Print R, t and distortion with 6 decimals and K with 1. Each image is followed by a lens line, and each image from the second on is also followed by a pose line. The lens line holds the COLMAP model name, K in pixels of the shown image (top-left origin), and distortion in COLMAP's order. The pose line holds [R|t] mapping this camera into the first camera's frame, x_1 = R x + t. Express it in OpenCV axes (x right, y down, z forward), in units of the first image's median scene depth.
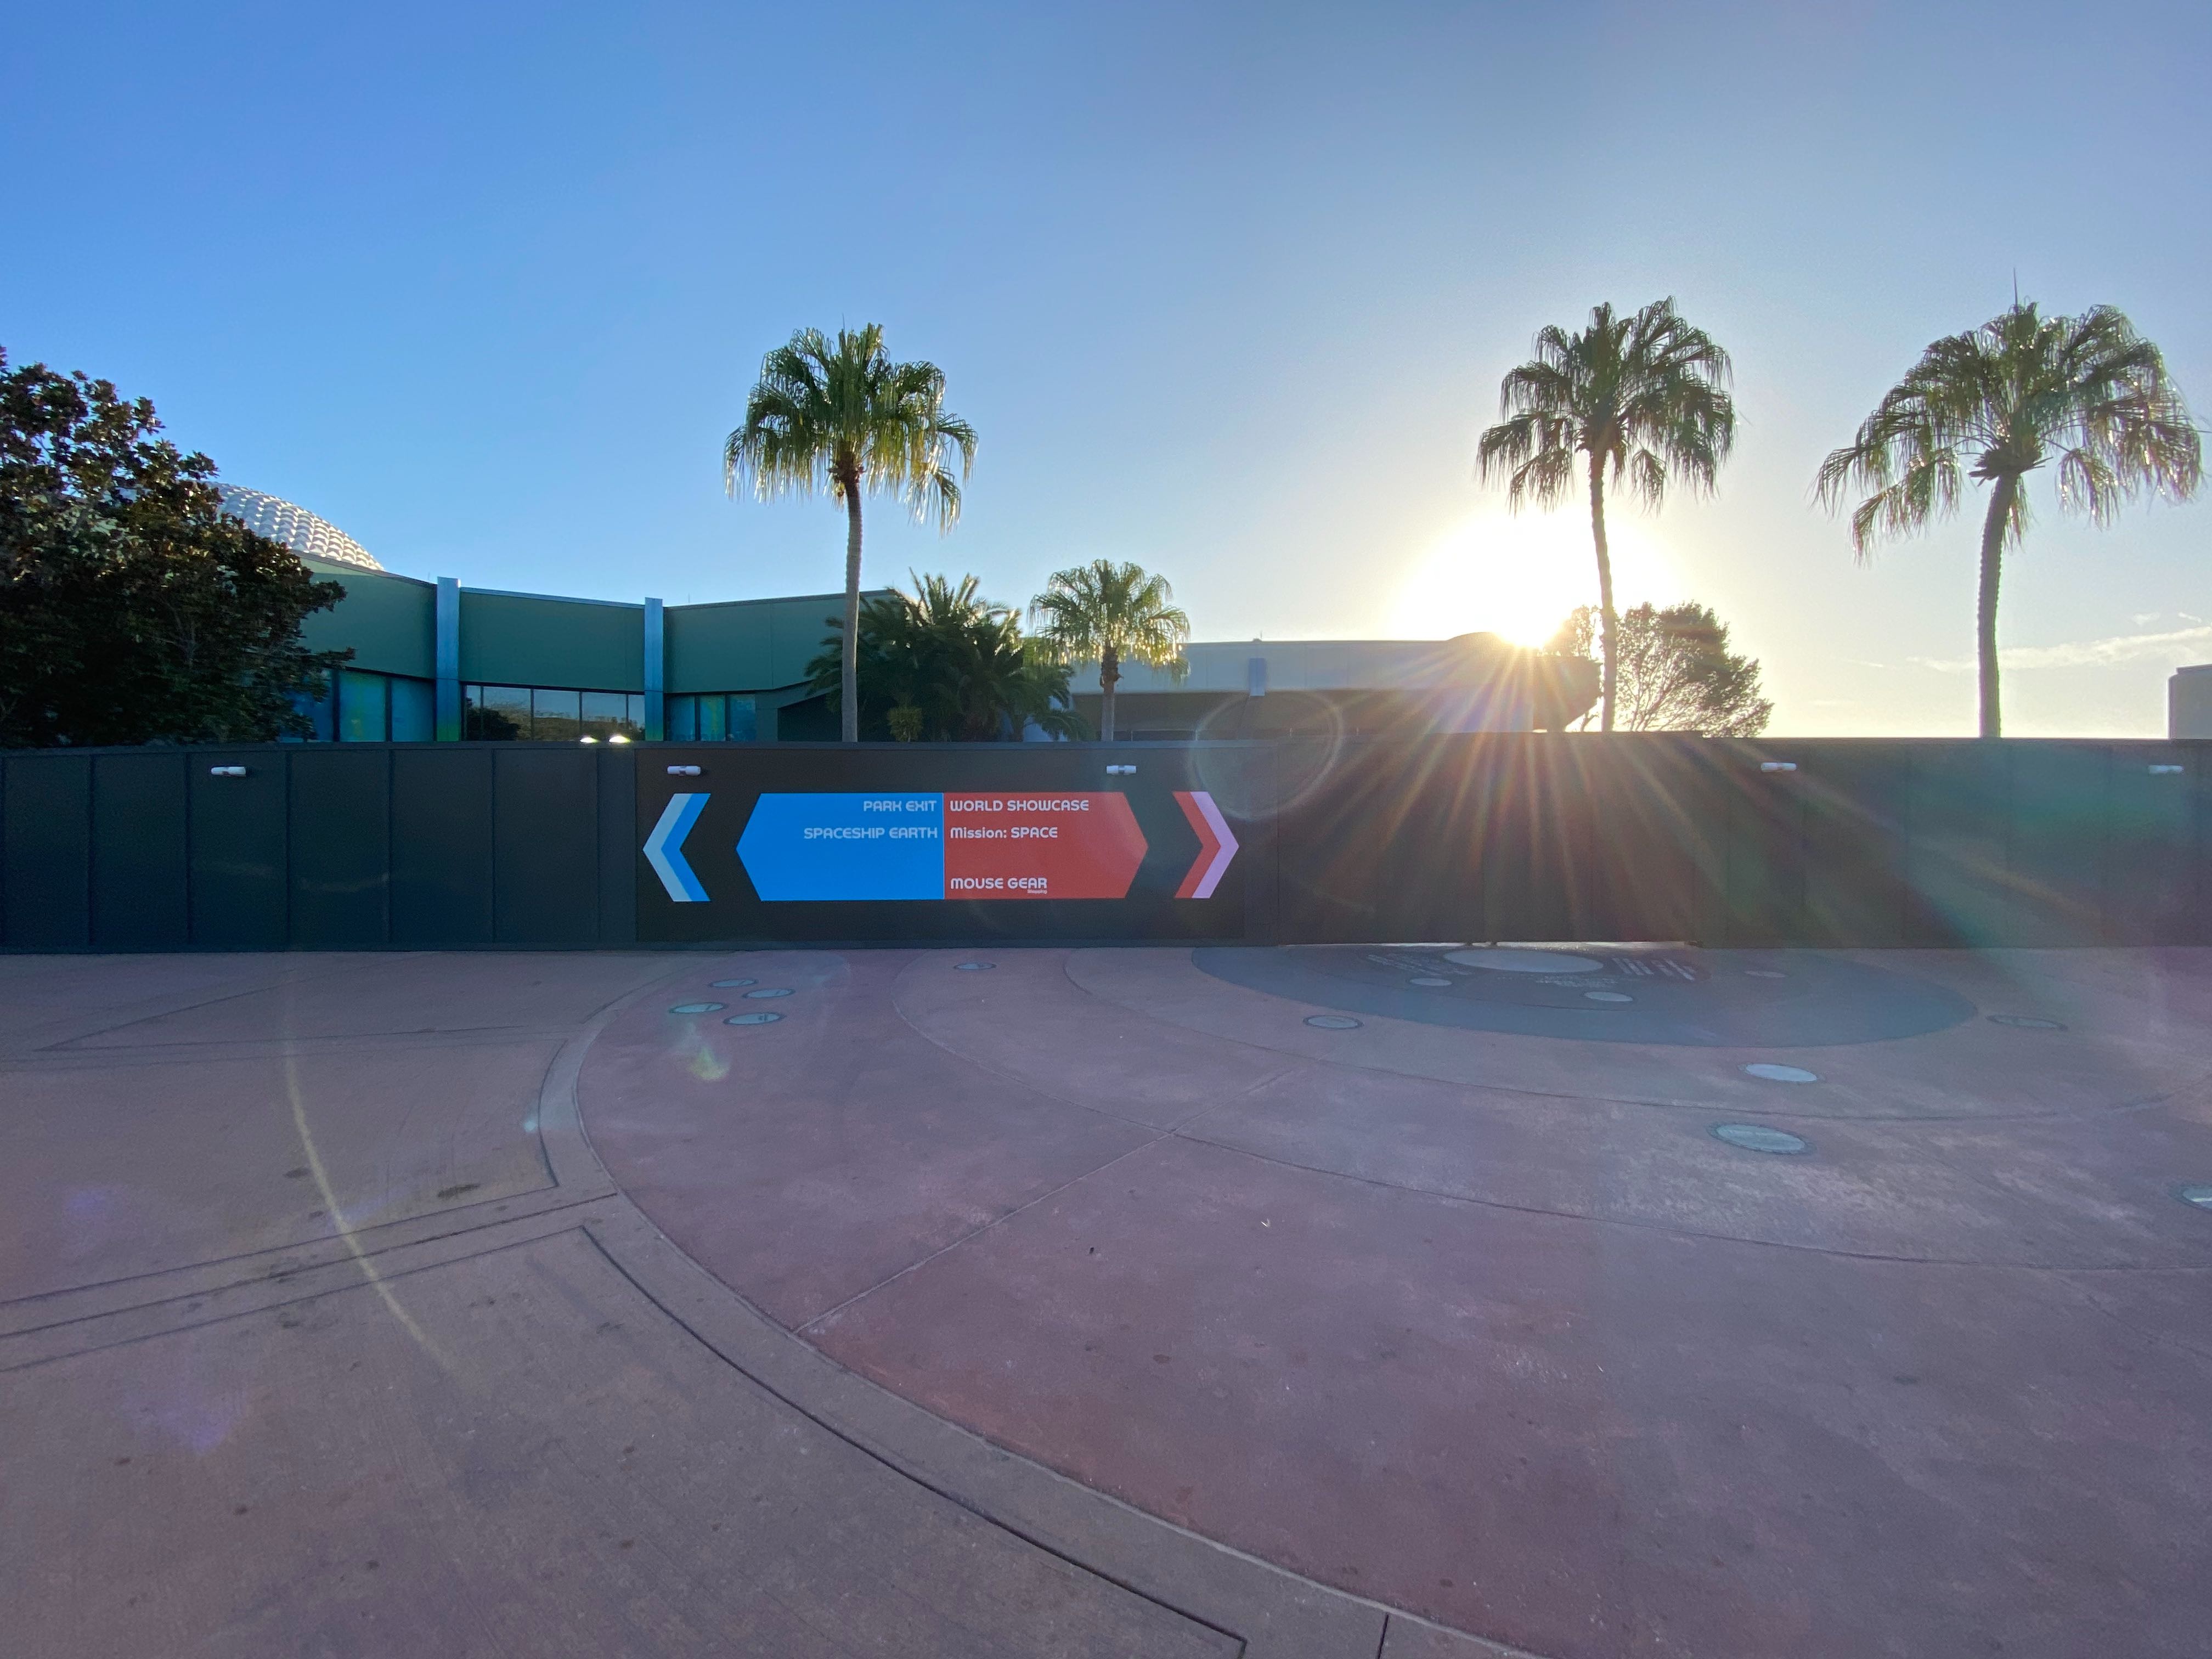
lens RADIAL K [[922.6, 0, 1109.6], [0, 922.6, 847.8], [0, 0, 1]] dist [-0.006996, -0.000273]
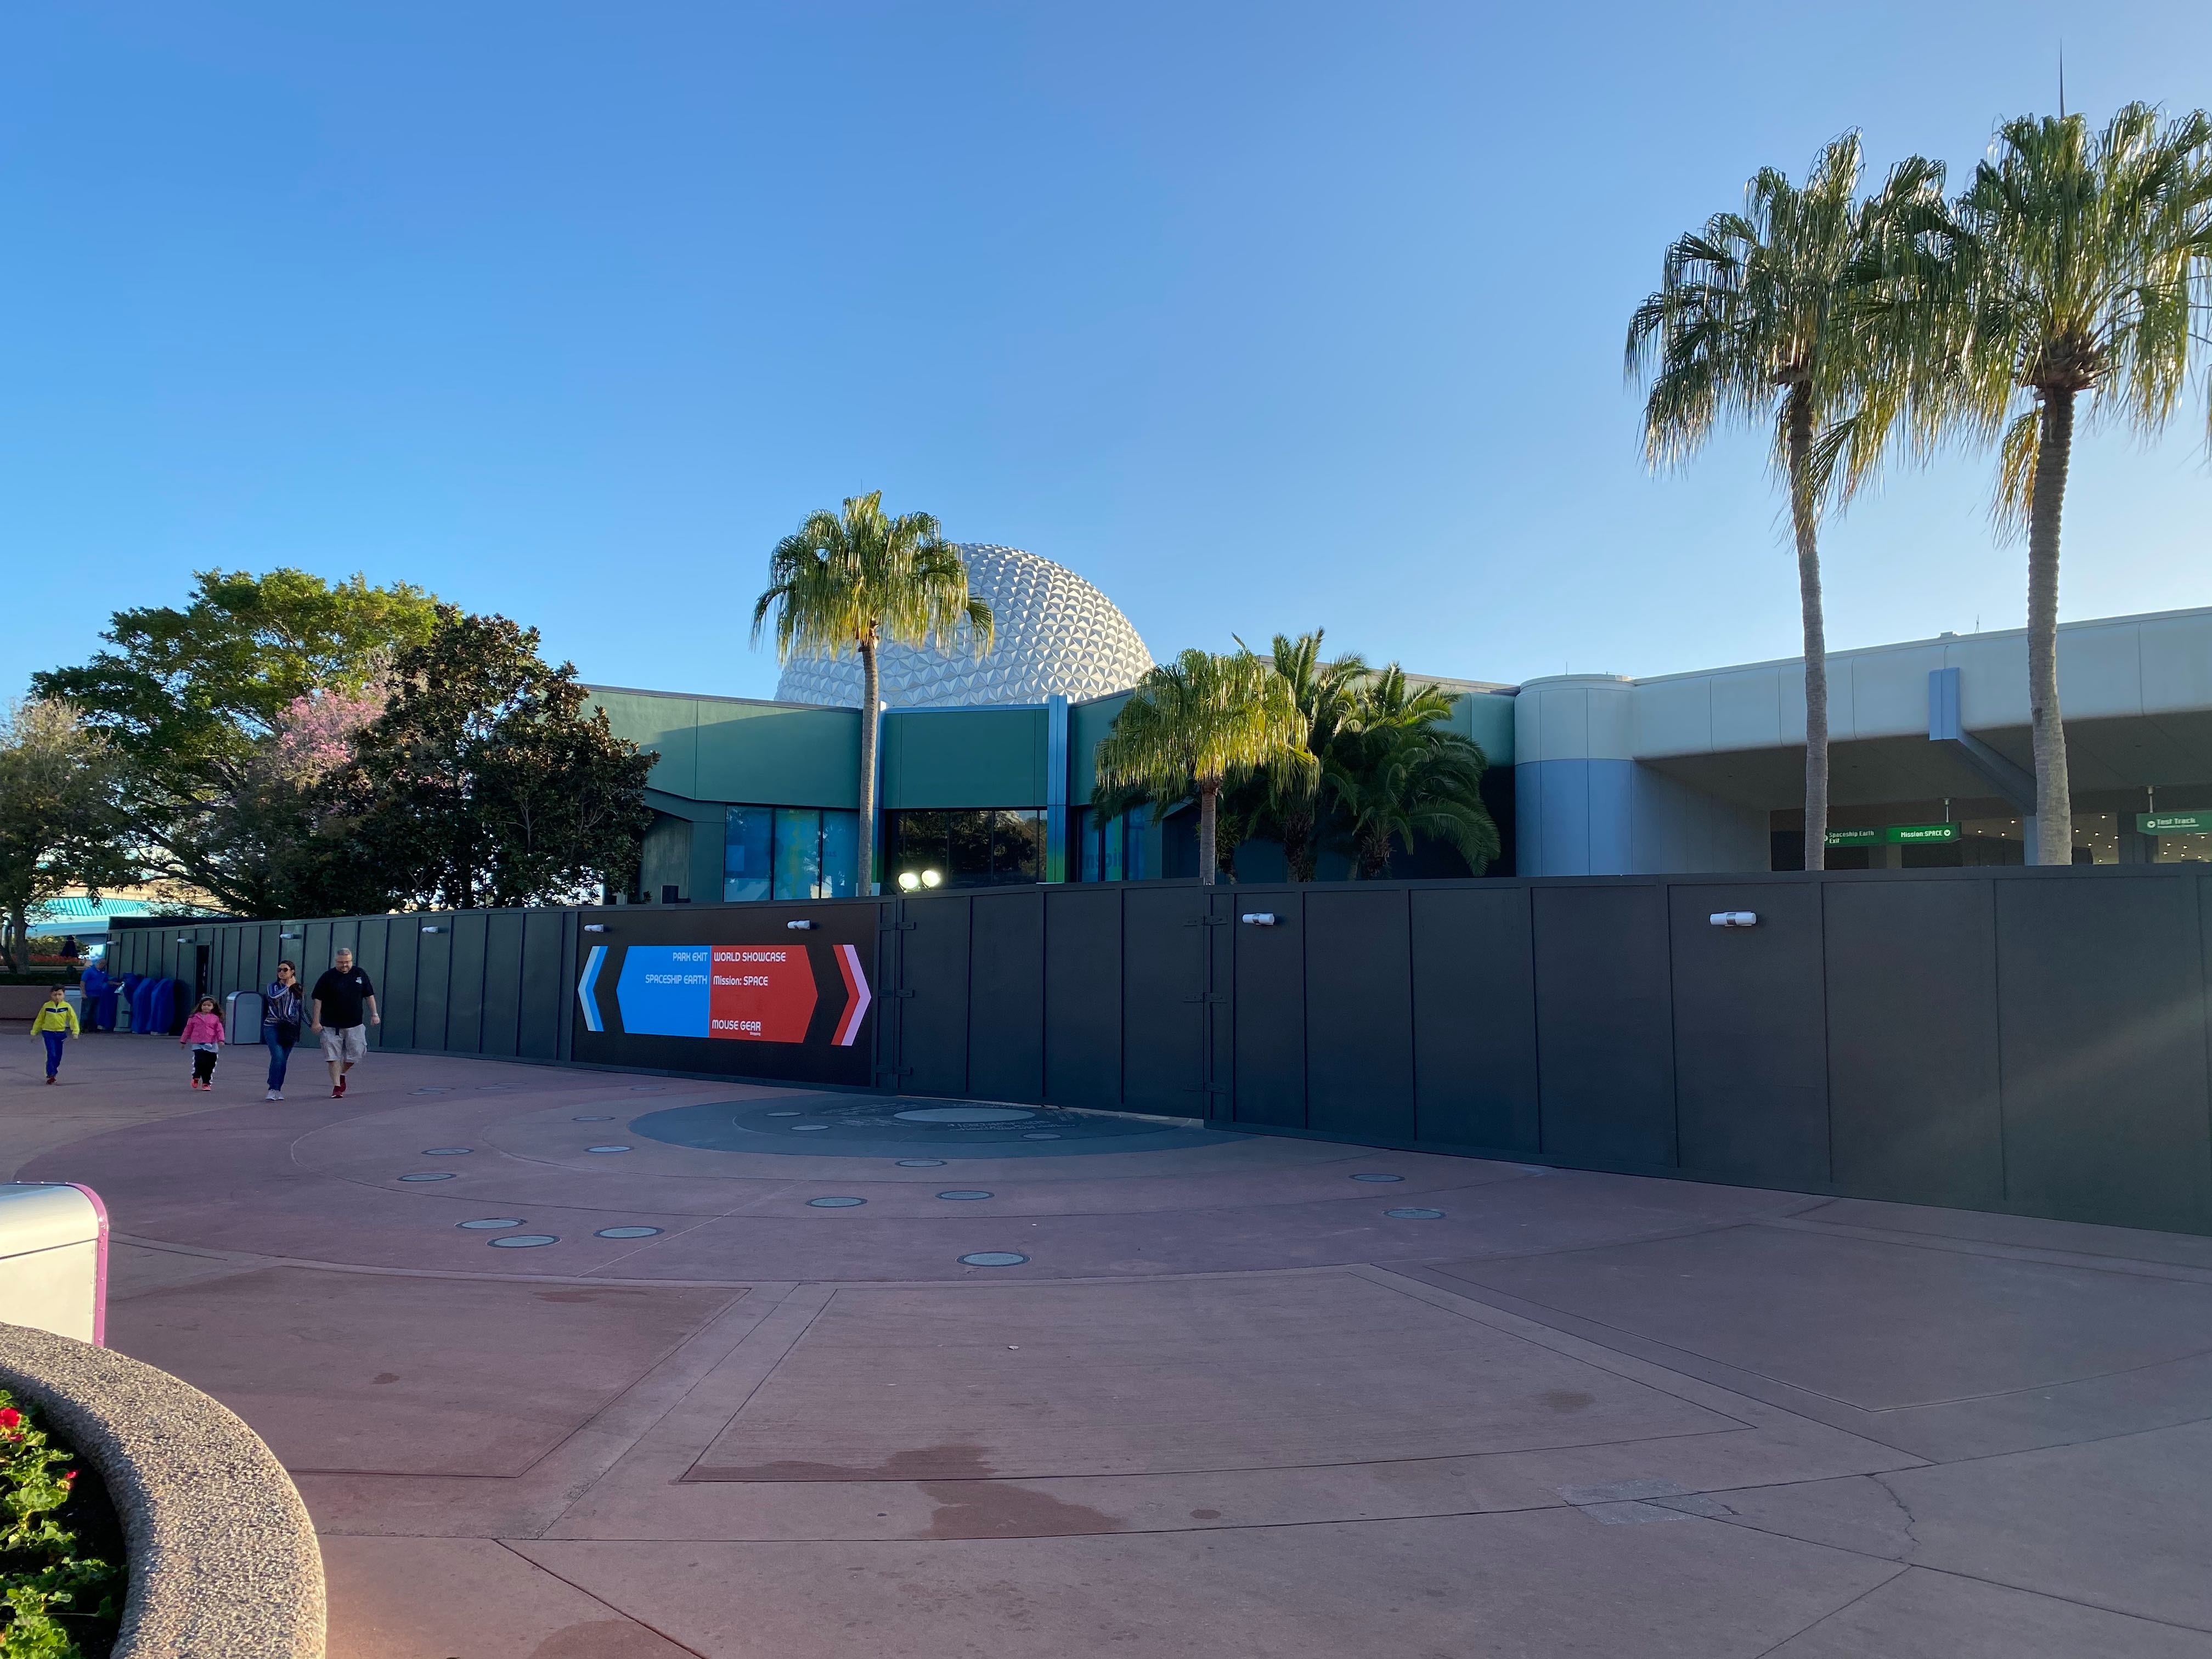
lens RADIAL K [[1754.0, 0, 1106.0], [0, 1754.0, 829.5], [0, 0, 1]] dist [-0.046419, 0.057304]
pose [[0.735069, -0.043245, -0.676612, 1.670753], [-0.030595, 0.994831, -0.096822, -0.006711], [0.677302, 0.091872, 0.729947, -0.278955]]
